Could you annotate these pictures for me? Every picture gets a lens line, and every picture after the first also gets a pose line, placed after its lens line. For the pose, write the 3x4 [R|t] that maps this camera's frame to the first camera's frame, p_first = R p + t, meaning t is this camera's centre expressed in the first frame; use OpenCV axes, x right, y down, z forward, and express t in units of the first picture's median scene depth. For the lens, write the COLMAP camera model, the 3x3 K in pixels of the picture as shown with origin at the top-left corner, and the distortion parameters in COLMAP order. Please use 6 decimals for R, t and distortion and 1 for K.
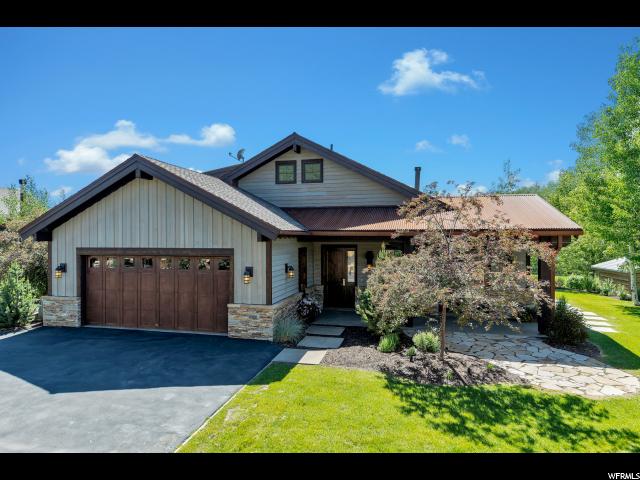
lens RADIAL K [[390.5, 0, 324.6], [0, 390.5, 241.0], [0, 0, 1]] dist [0.005835, -0.010514]
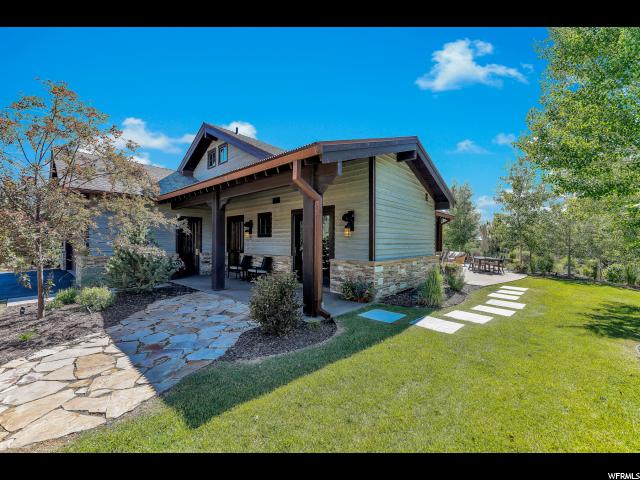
lens RADIAL K [[259.5, 0, 324.6], [0, 259.5, 242.1], [0, 0, 1]] dist [0.005959, -0.000991]
pose [[0.884847, 0.005164, -0.465853, 1.123673], [-0.007708, 0.999964, -0.003556, 0.157069], [0.465818, 0.006738, 0.884855, 0.858132]]
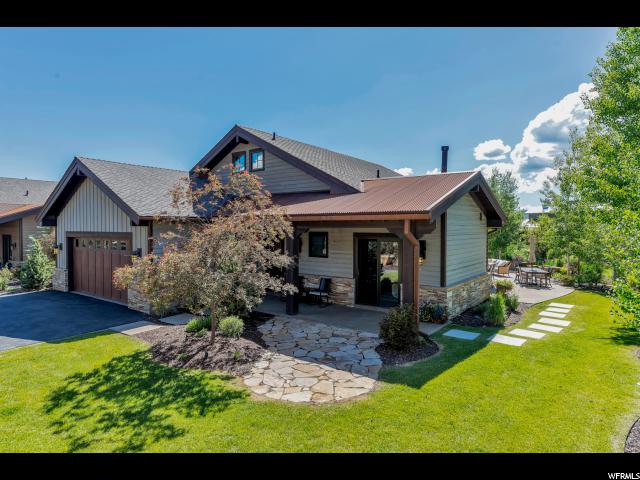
lens RADIAL K [[390.5, 0, 326.2], [0, 390.5, 236.0], [0, 0, 1]] dist [0.005835, -0.010514]
pose [[0.922403, 0.012163, -0.386038, 1.022688], [-0.005742, 0.999825, 0.017782, 0.007472], [0.386187, -0.014186, 0.922312, 0.201971]]
